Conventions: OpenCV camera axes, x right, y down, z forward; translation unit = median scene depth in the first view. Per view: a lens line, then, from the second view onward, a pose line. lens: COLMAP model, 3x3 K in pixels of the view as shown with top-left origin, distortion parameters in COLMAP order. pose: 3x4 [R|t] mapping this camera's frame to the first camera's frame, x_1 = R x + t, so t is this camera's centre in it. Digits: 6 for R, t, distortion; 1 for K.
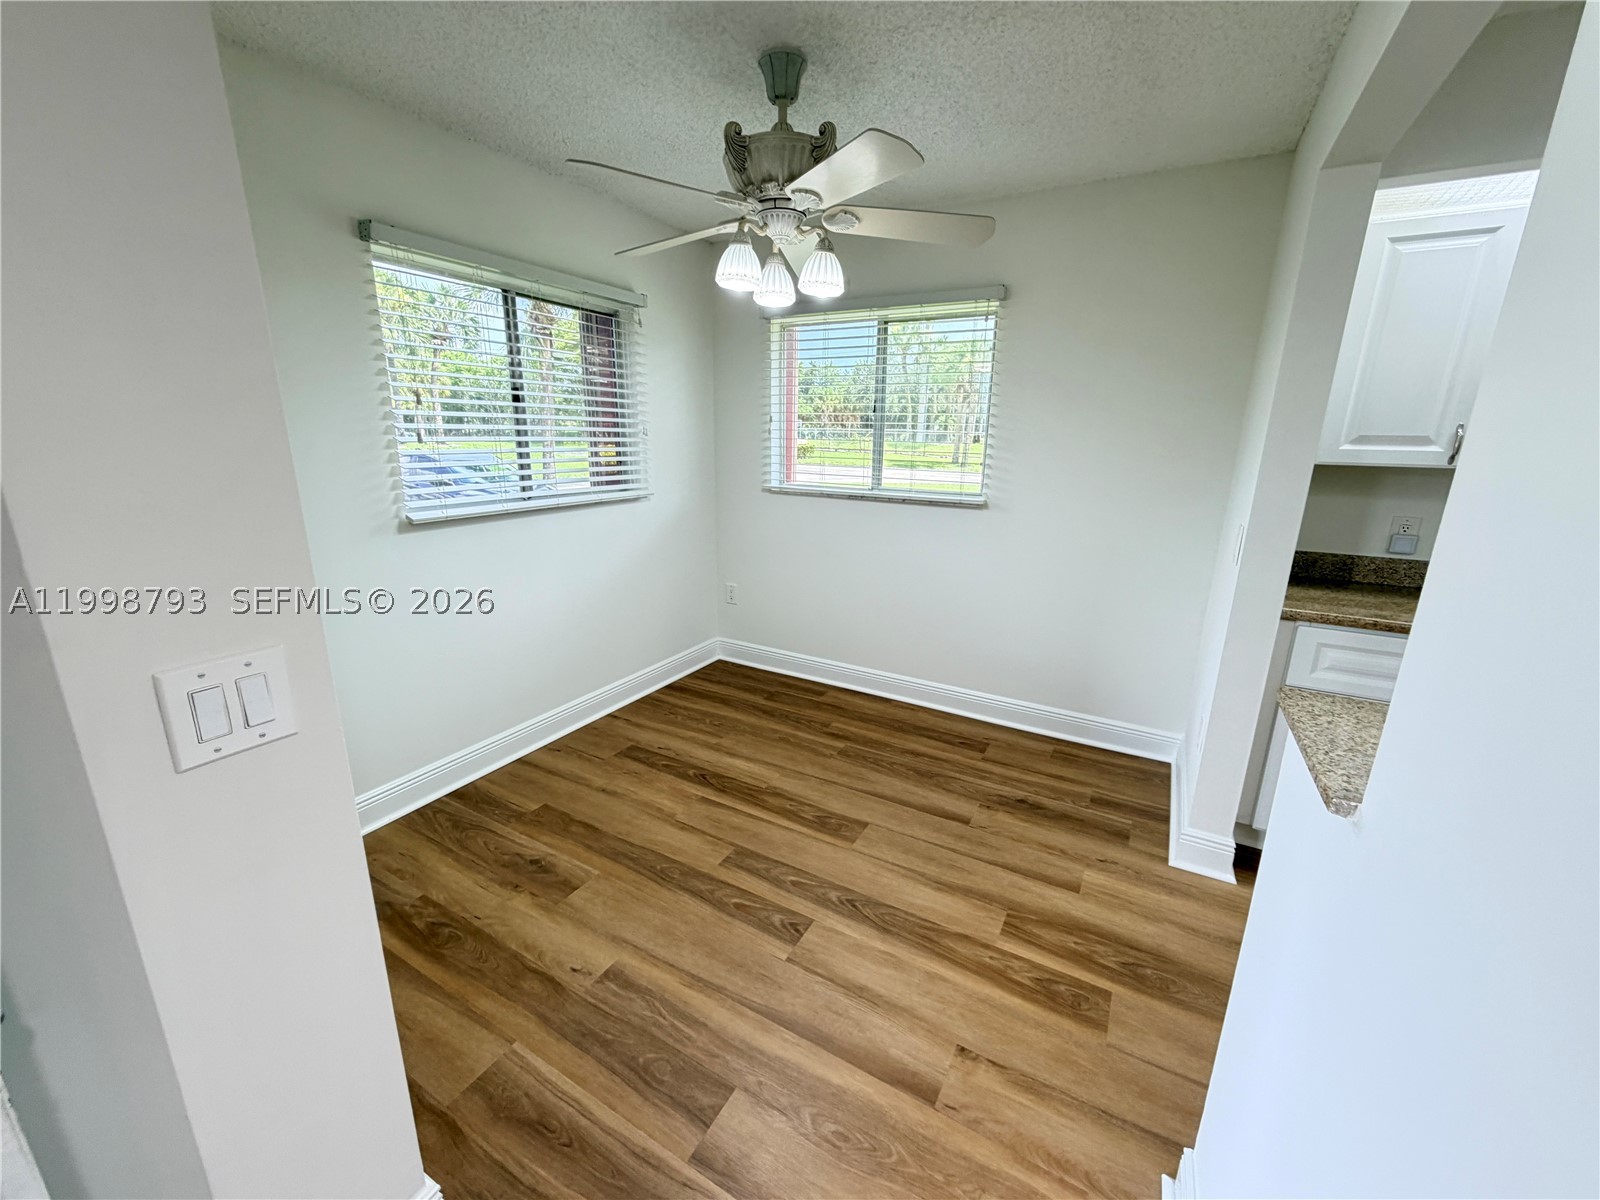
lens RADIAL K [[637.6, 0, 795.9], [0, 637.6, 599.1], [0, 0, 1]] dist [0.000793, 0.000455]
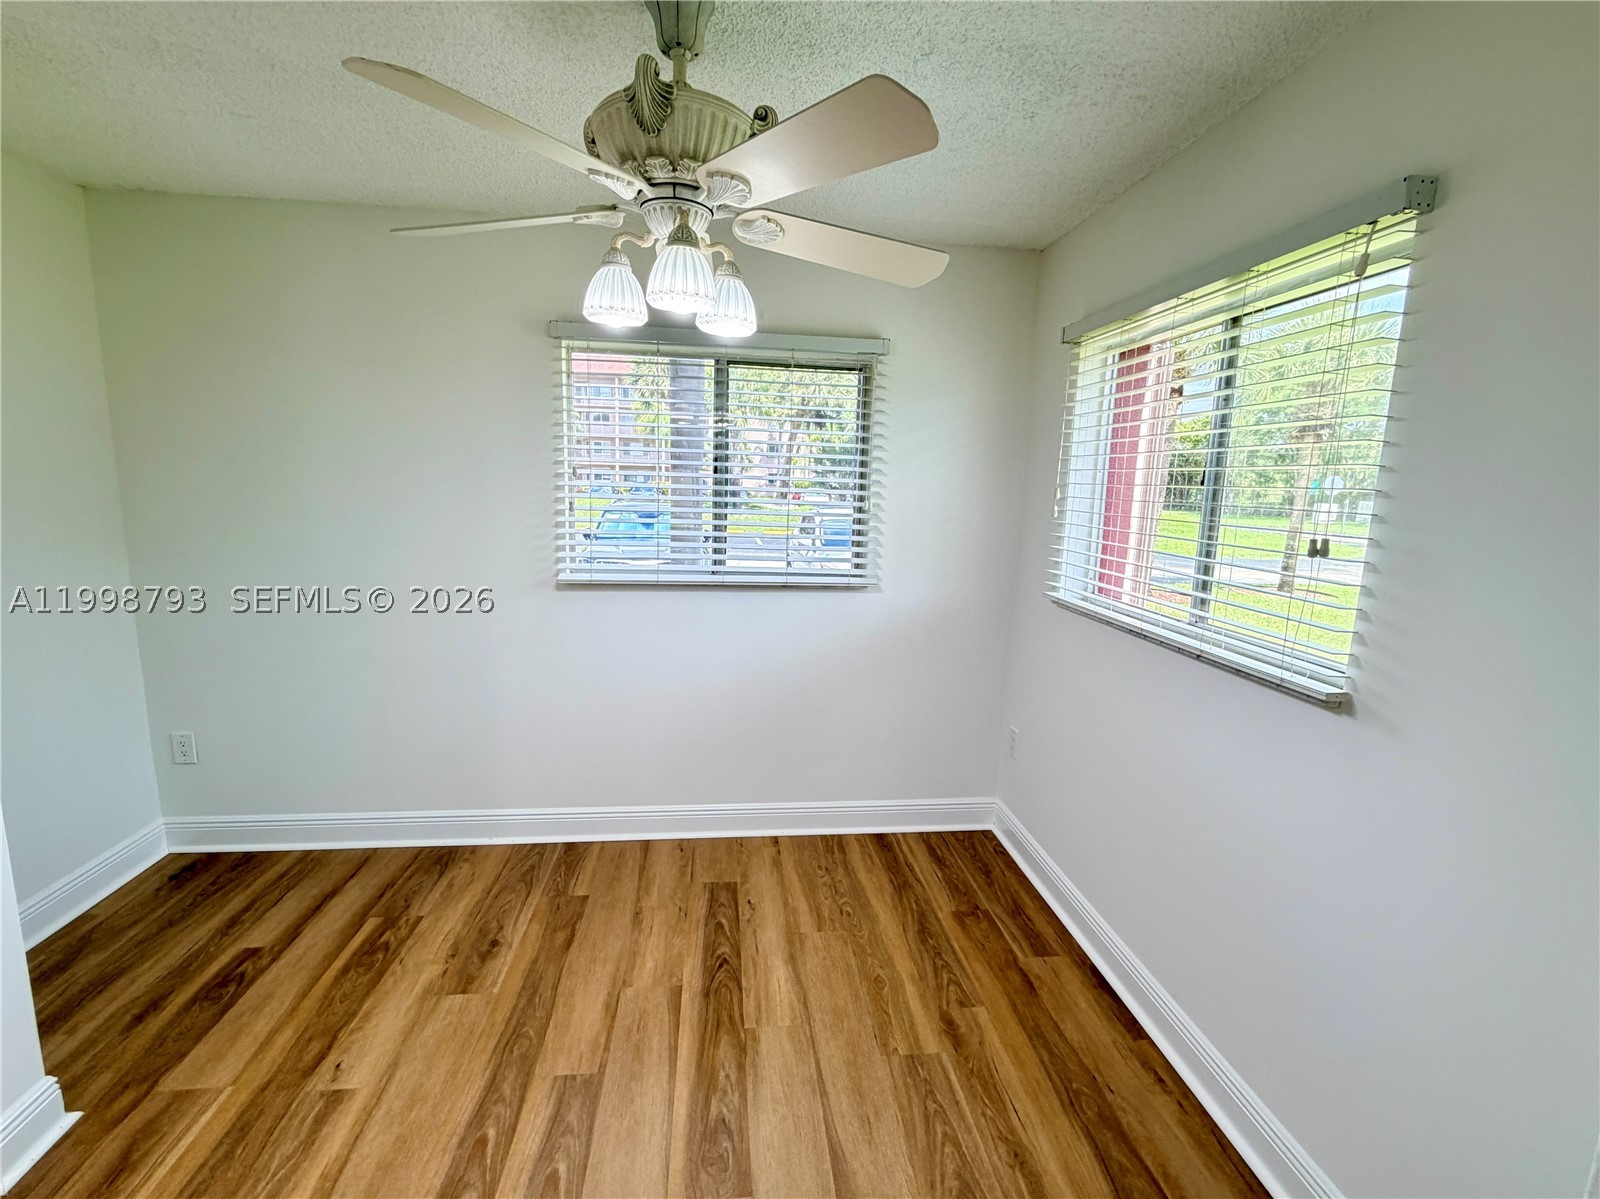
lens RADIAL K [[705.2, 0, 800.0], [0, 705.2, 599.5], [0, 0, 1]] dist [0.000107, -0.000183]
pose [[0.586471, 0.133228, -0.798938, 0.491180], [-0.225697, 0.974192, -0.003223, -0.146566], [0.777890, 0.182208, 0.601404, 0.487240]]
